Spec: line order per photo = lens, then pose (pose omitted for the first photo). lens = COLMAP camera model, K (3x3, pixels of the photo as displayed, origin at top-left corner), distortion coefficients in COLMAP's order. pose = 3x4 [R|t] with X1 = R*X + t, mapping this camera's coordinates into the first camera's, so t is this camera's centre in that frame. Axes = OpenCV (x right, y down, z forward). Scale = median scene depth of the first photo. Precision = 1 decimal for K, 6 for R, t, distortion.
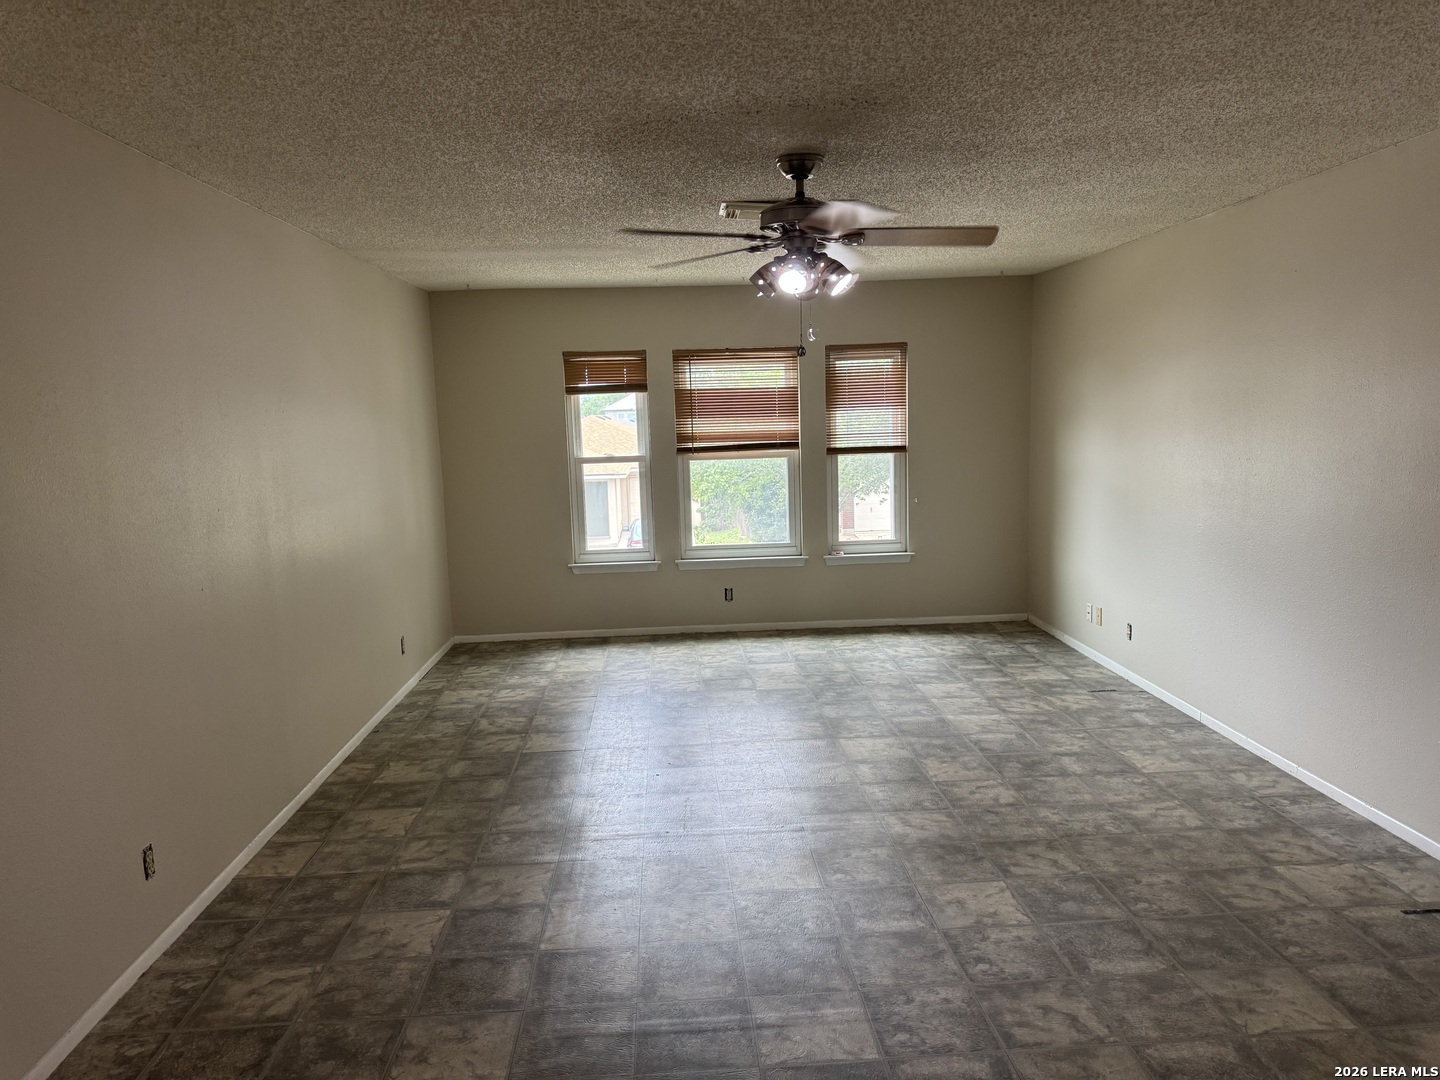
lens RADIAL K [[1015.0, 0, 725.6], [0, 1015.0, 551.6], [0, 0, 1]] dist [0.080794, -0.100305]
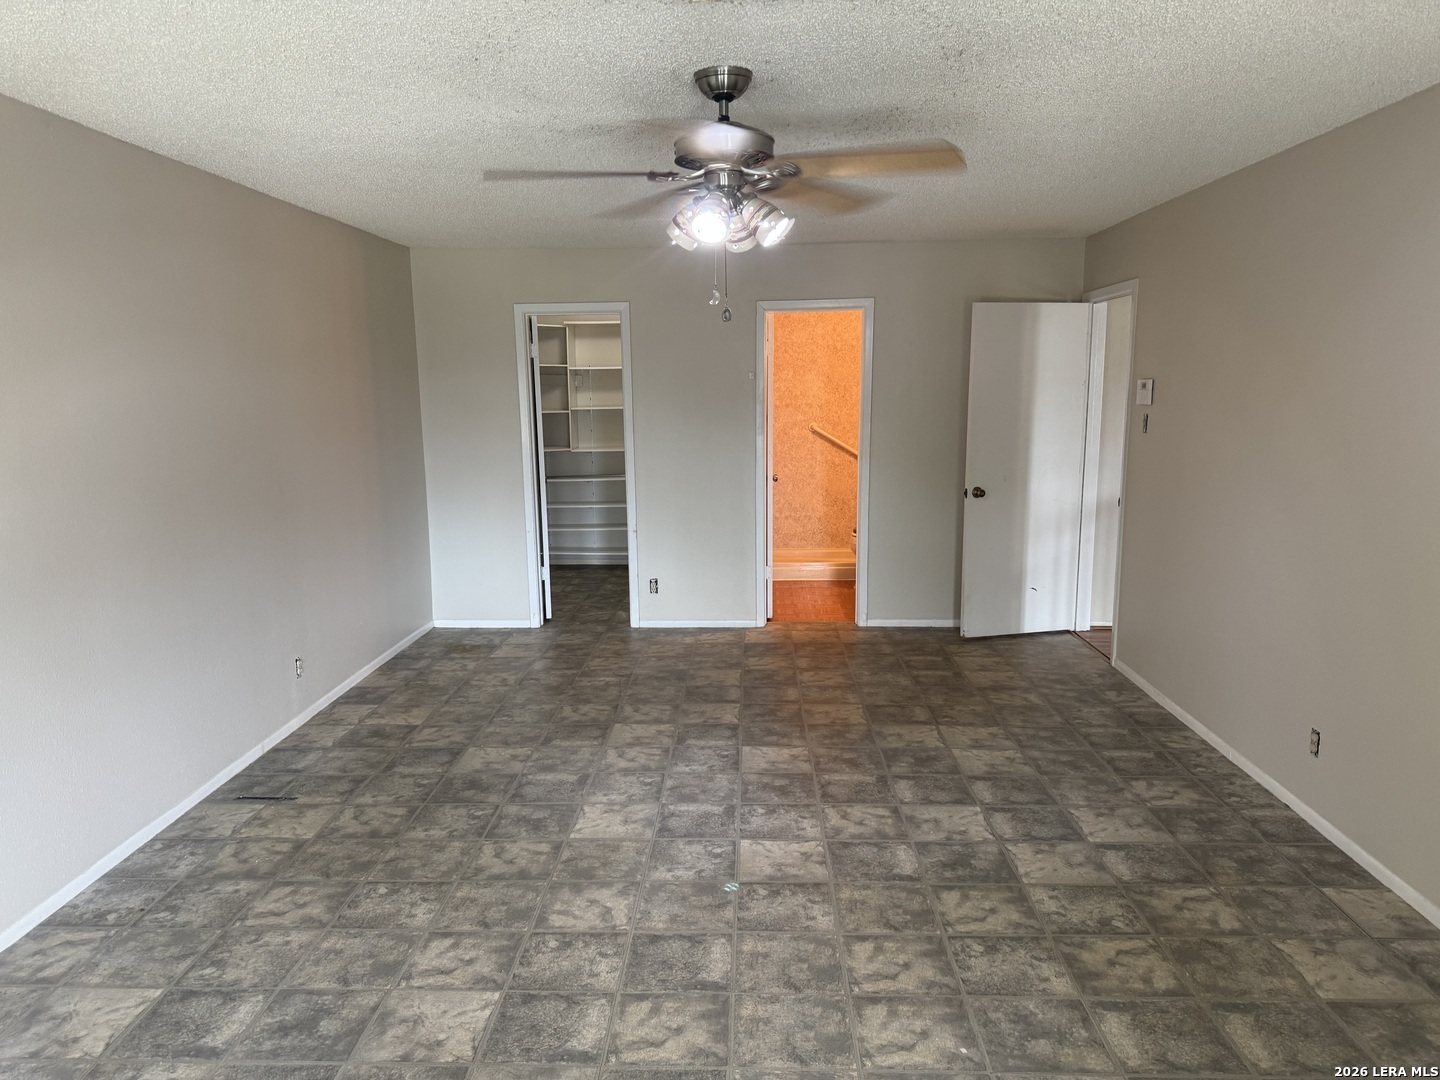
lens RADIAL K [[1015.0, 0, 725.6], [0, 1015.0, 551.6], [0, 0, 1]] dist [0.080794, -0.100305]
pose [[-0.995348, 0.023973, 0.093313, 0.003158], [0.050481, 0.954720, 0.293190, -0.255970], [-0.082059, 0.296537, -0.951489, 1.844175]]
